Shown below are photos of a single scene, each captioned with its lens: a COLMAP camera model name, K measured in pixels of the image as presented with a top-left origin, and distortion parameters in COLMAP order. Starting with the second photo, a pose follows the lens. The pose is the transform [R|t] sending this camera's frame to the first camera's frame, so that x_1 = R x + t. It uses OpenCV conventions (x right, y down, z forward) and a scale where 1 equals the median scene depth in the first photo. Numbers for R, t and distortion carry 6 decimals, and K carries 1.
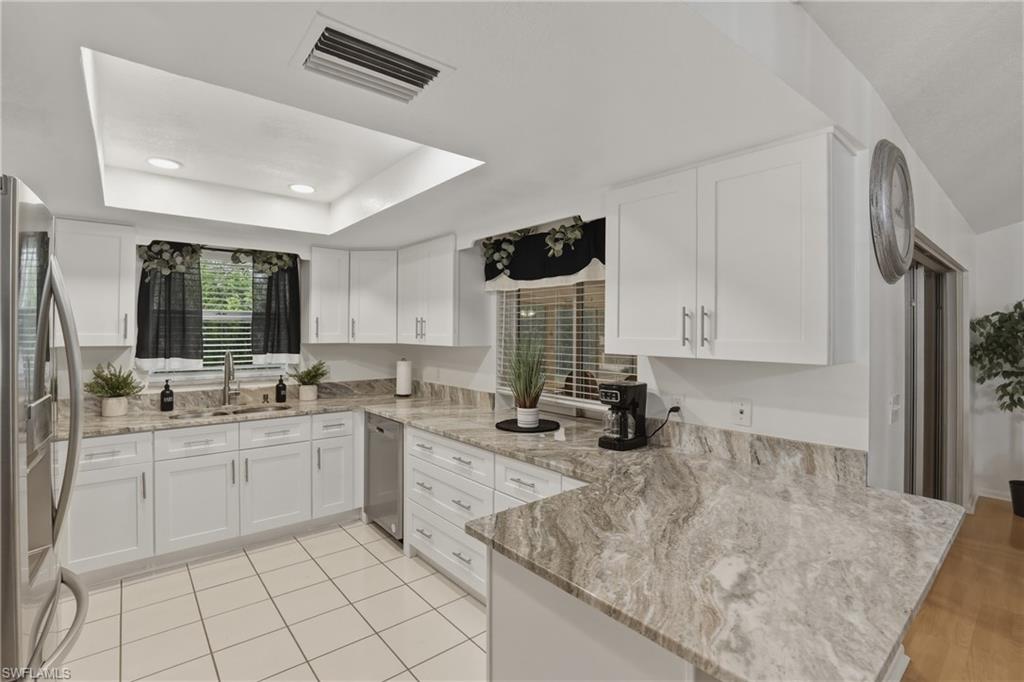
lens RADIAL K [[482.0, 0, 514.5], [0, 482.0, 331.3], [0, 0, 1]] dist [-0.003385, -0.000283]
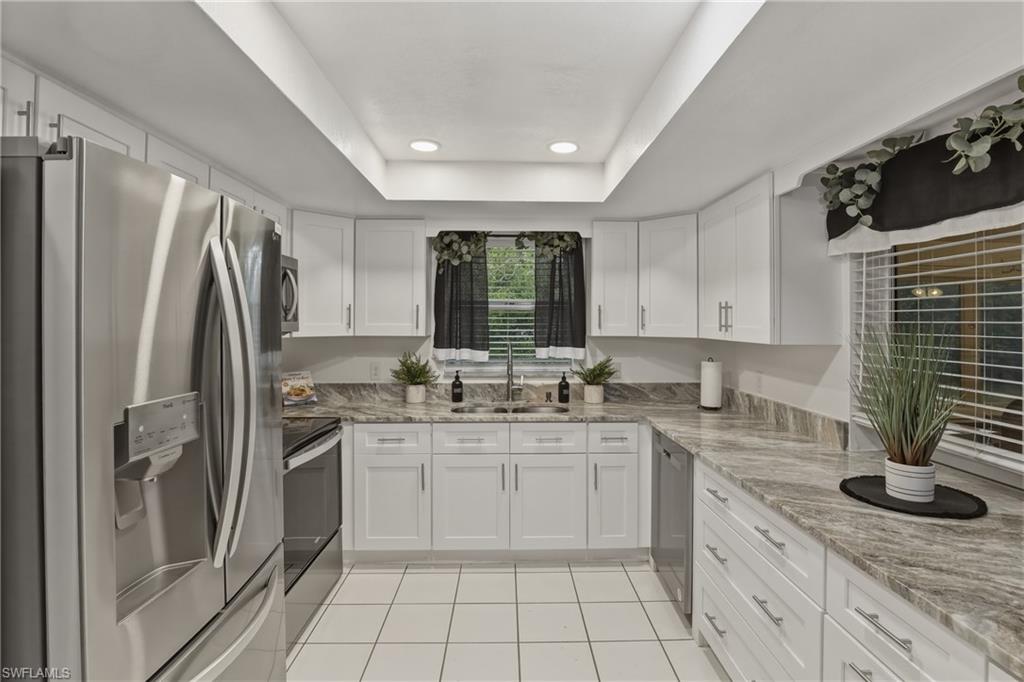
lens RADIAL K [[494.8, 0, 530.9], [0, 494.8, 317.2], [0, 0, 1]] dist [-0.021375, 0.000168]
pose [[0.782412, -0.007327, -0.622719, 0.033548], [0.000841, 0.999942, -0.010708, 0.001441], [0.622761, 0.007854, 0.782373, 0.276298]]
